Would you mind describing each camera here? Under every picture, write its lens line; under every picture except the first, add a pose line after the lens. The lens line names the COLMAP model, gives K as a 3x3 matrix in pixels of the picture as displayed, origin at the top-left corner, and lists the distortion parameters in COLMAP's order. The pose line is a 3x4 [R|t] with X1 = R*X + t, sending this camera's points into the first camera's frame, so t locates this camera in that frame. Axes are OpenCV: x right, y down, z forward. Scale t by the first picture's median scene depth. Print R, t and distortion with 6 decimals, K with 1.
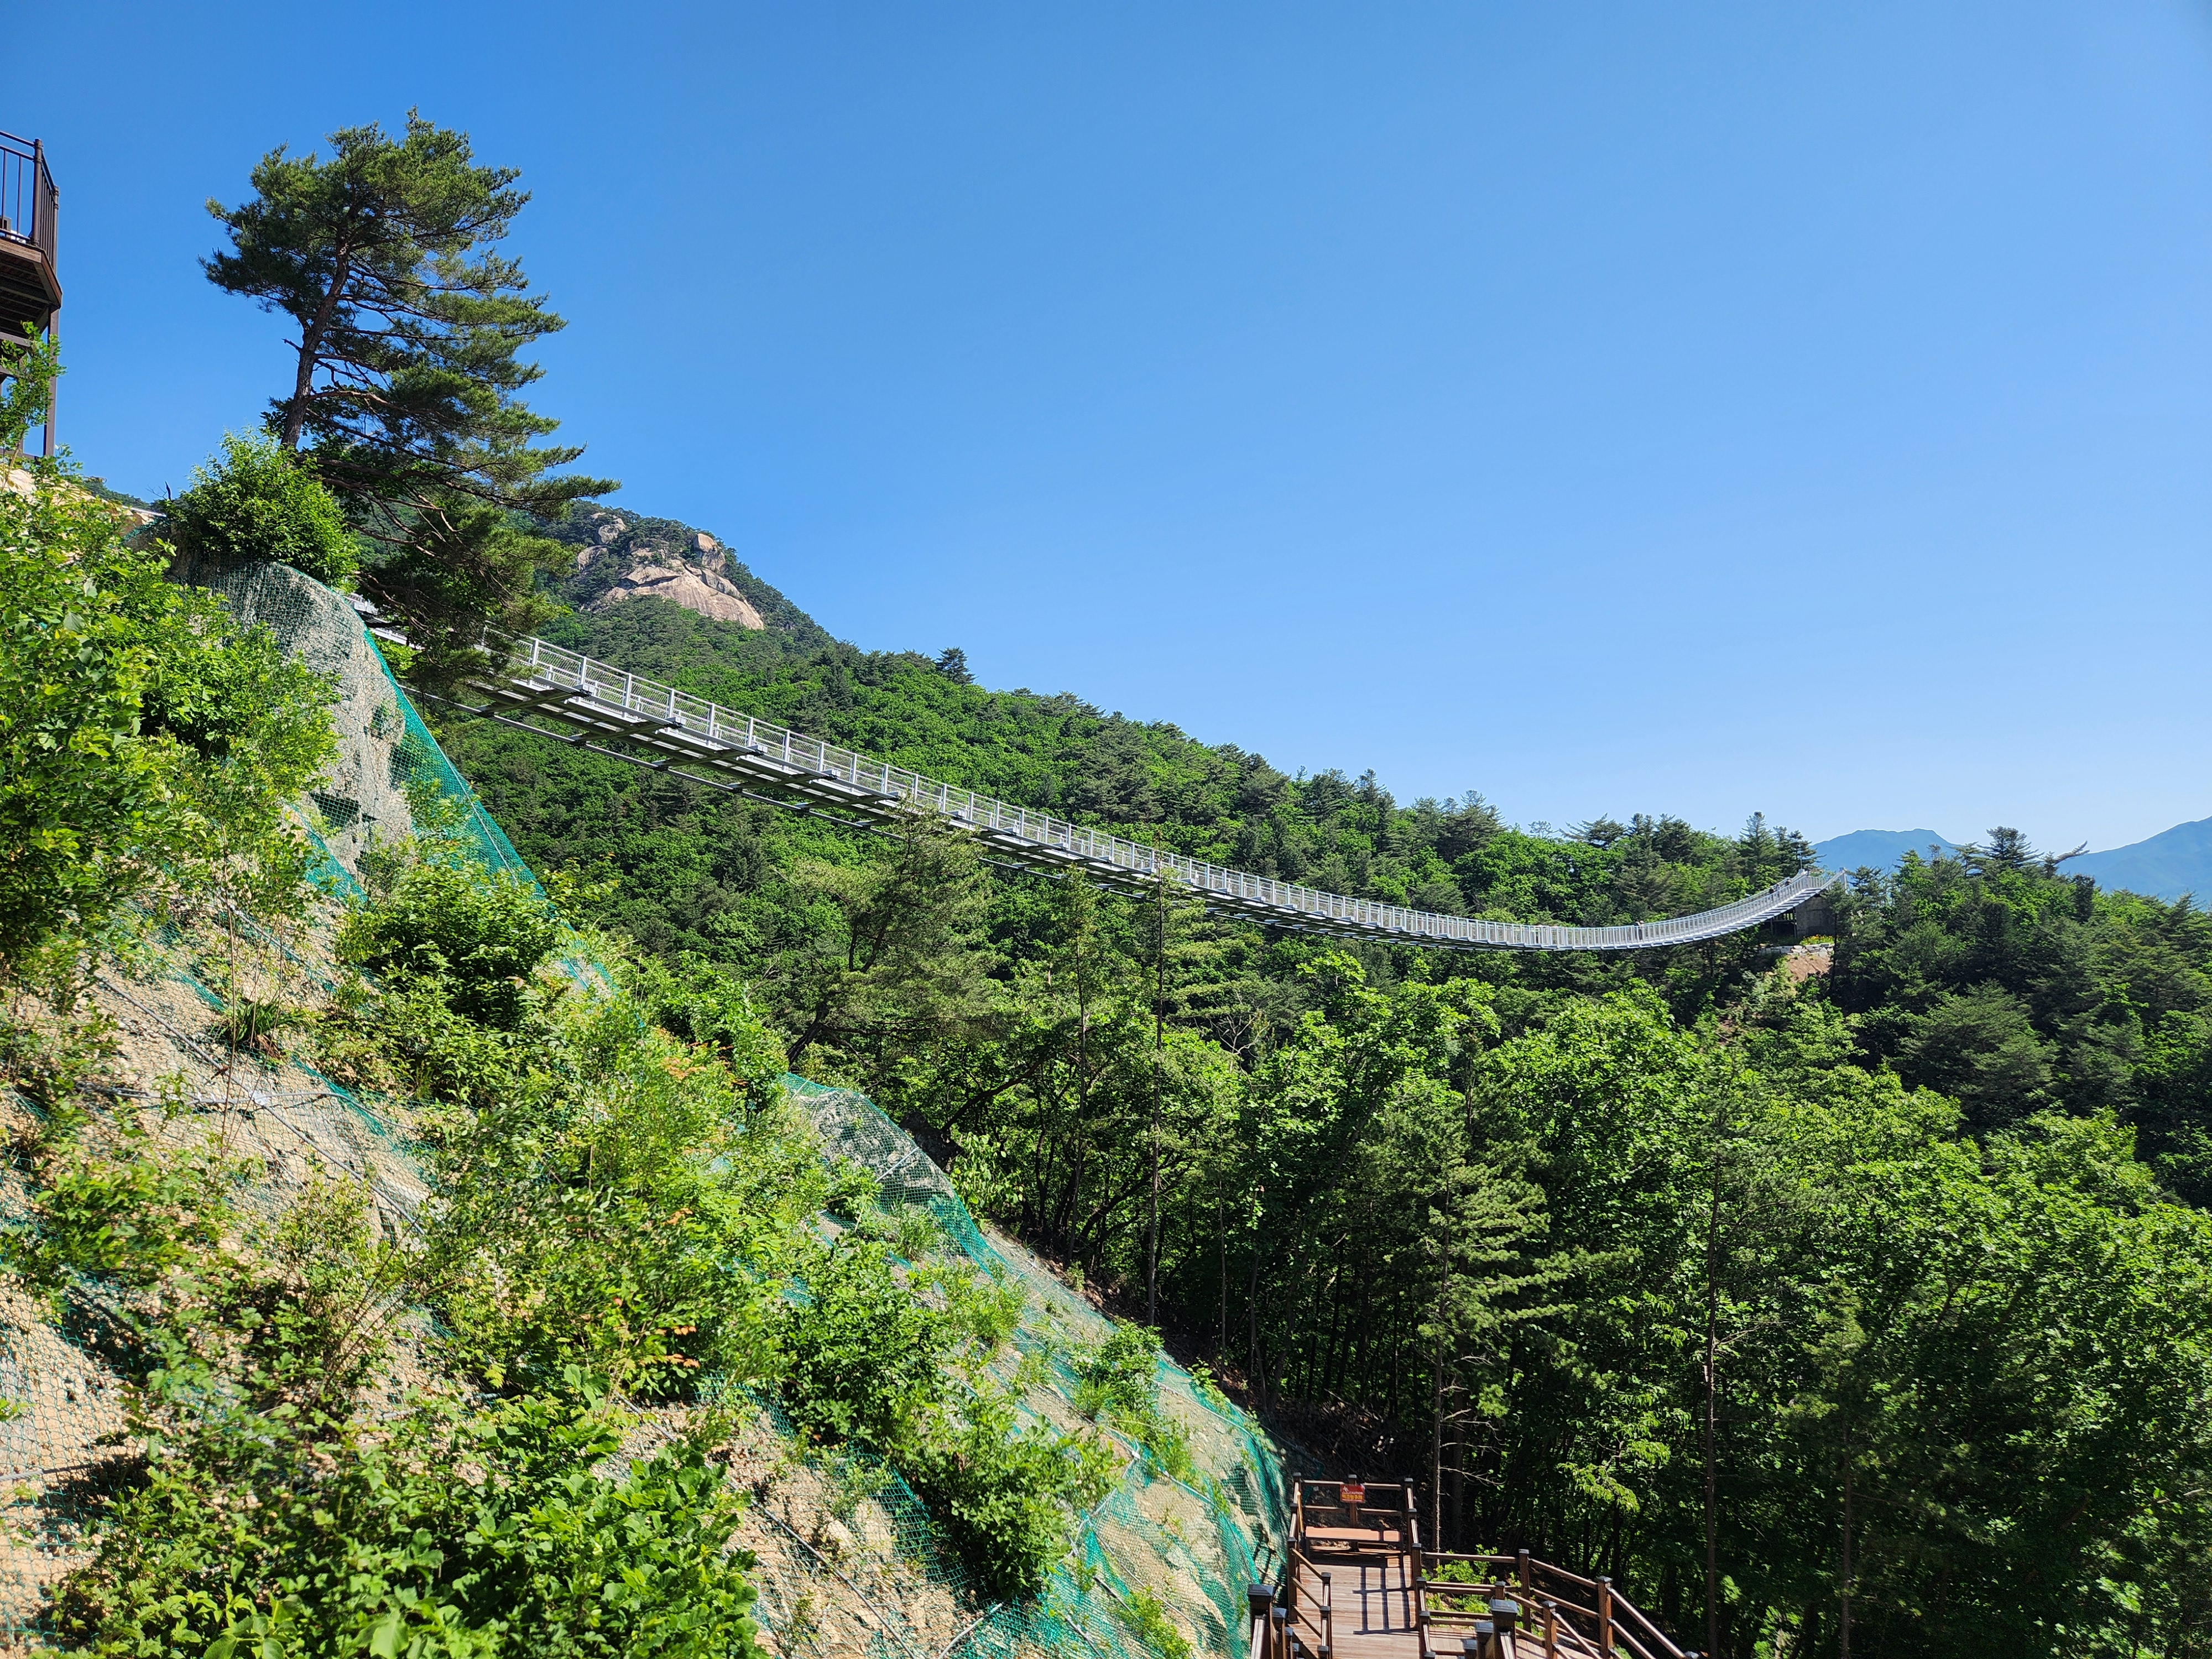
lens RADIAL K [[1502.8, 0, 1091.5], [0, 1502.8, 869.8], [0, 0, 1]] dist [0.087411, -0.074688]
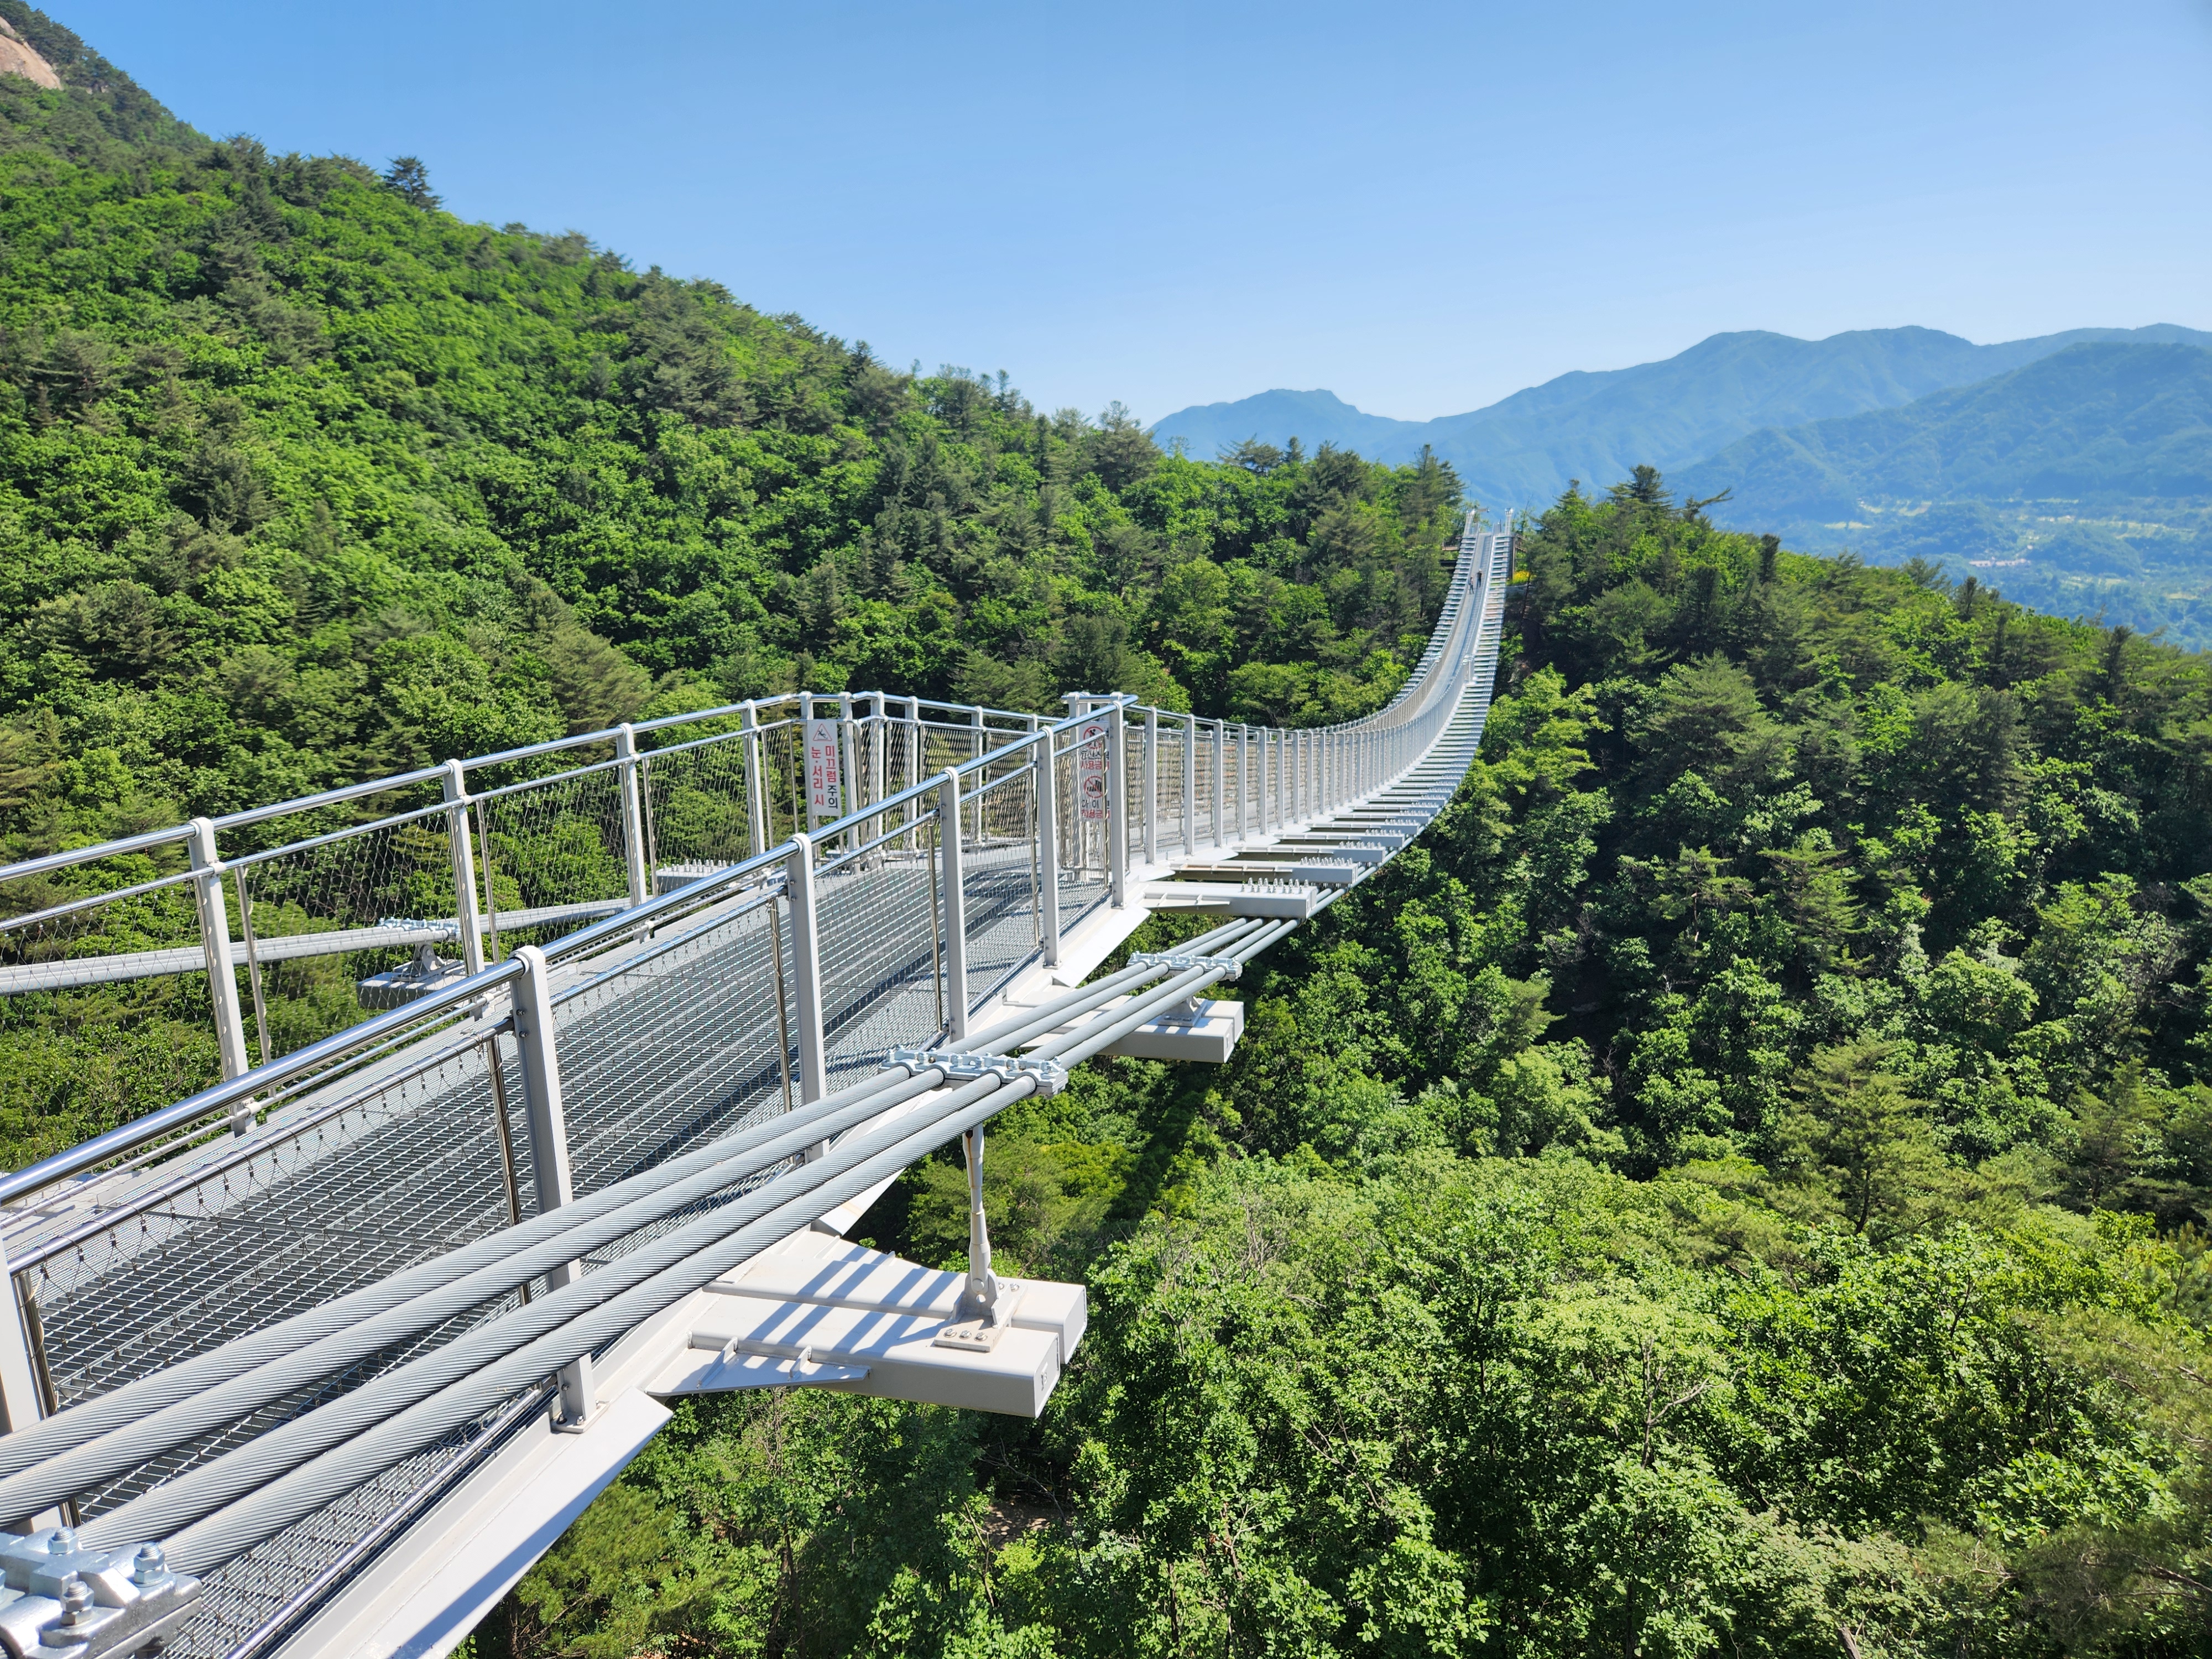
lens RADIAL K [[1508.4, 0, 1095.3], [0, 1508.4, 861.3], [0, 0, 1]] dist [0.070350, -0.062458]
pose [[0.933568, -0.083217, 0.348606, -0.094259], [-0.018788, 0.959971, 0.279470, -0.039666], [-0.357908, -0.267454, 0.894634, 0.115121]]
